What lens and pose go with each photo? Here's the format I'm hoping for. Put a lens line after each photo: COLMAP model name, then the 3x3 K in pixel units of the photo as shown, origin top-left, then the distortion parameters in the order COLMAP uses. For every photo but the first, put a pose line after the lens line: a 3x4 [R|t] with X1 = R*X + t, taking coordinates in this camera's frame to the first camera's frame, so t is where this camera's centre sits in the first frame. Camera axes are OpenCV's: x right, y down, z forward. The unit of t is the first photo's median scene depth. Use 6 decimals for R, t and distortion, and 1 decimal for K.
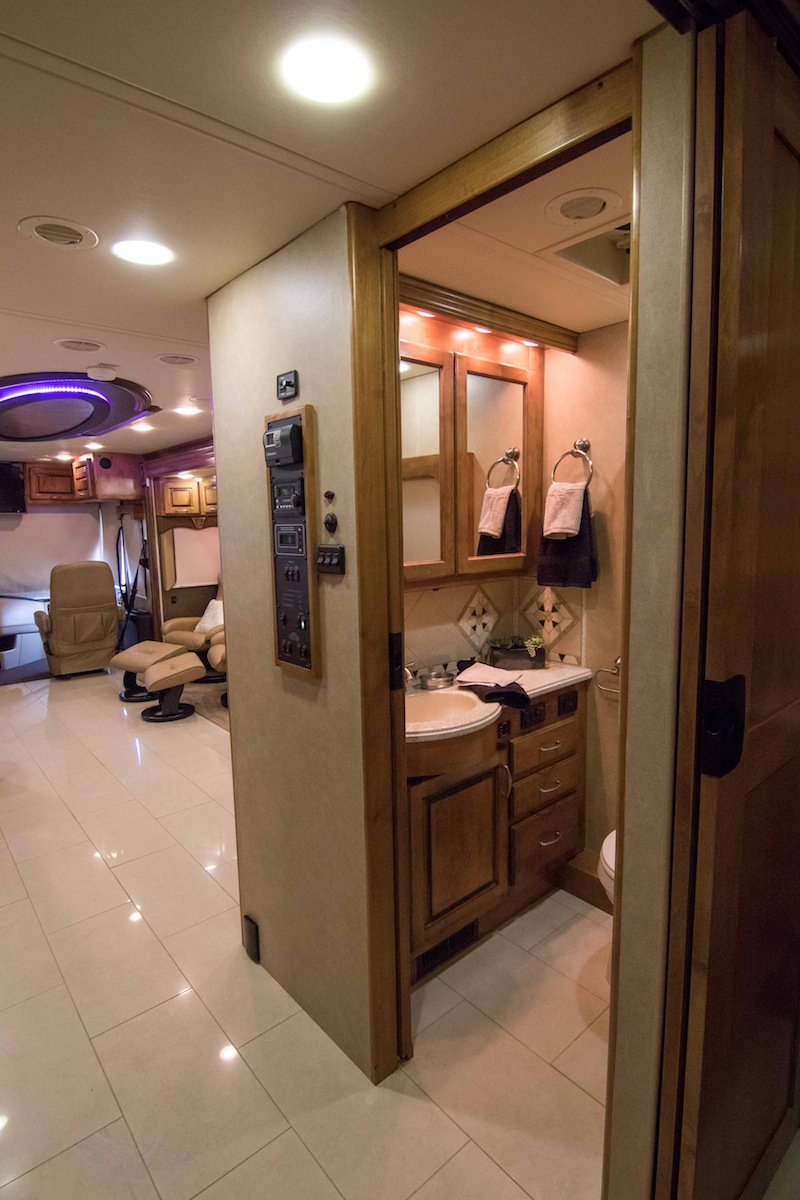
lens RADIAL K [[607.6, 0, 402.0], [0, 607.6, 598.4], [0, 0, 1]] dist [-0.002504, -0.013769]
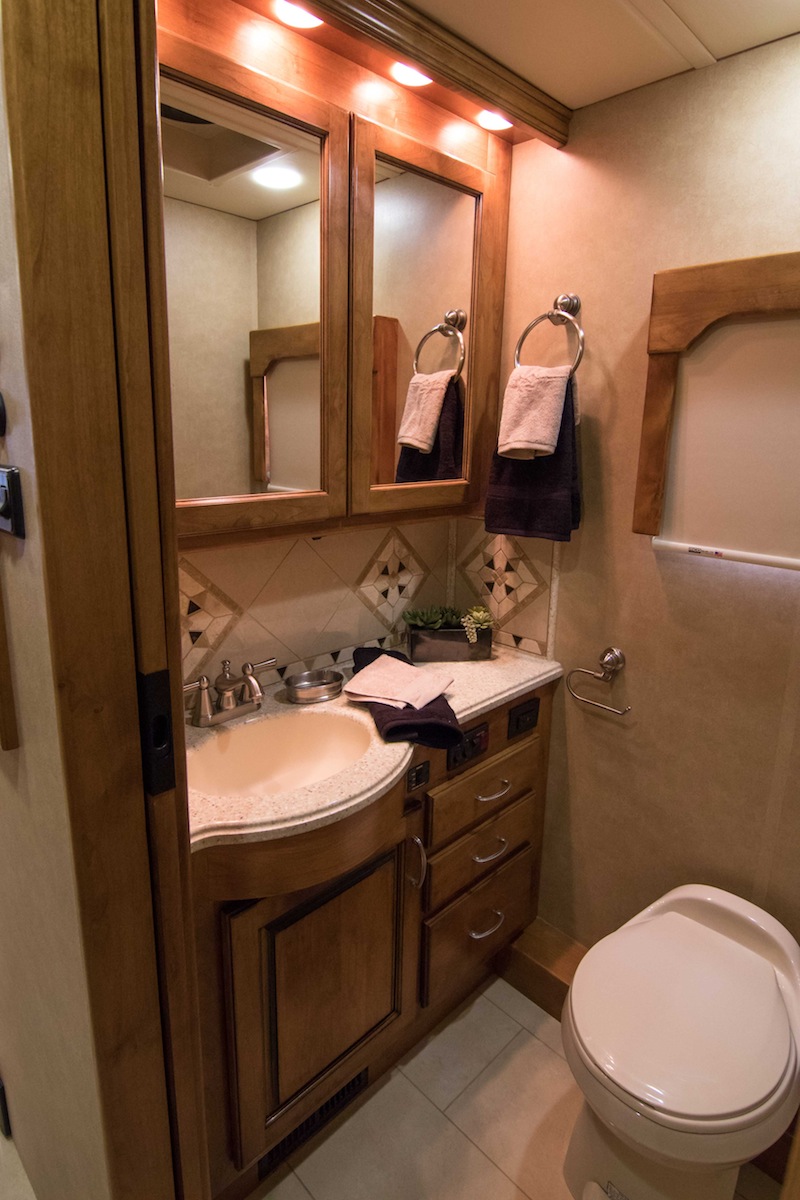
lens RADIAL K [[622.9, 0, 382.7], [0, 622.9, 559.7], [0, 0, 1]] dist [-0.004467, -0.013193]
pose [[0.998415, 0.025133, 0.050348, 0.087223], [-0.029357, 0.995949, 0.084992, -0.045402], [-0.048008, -0.086335, 0.995109, 0.367850]]
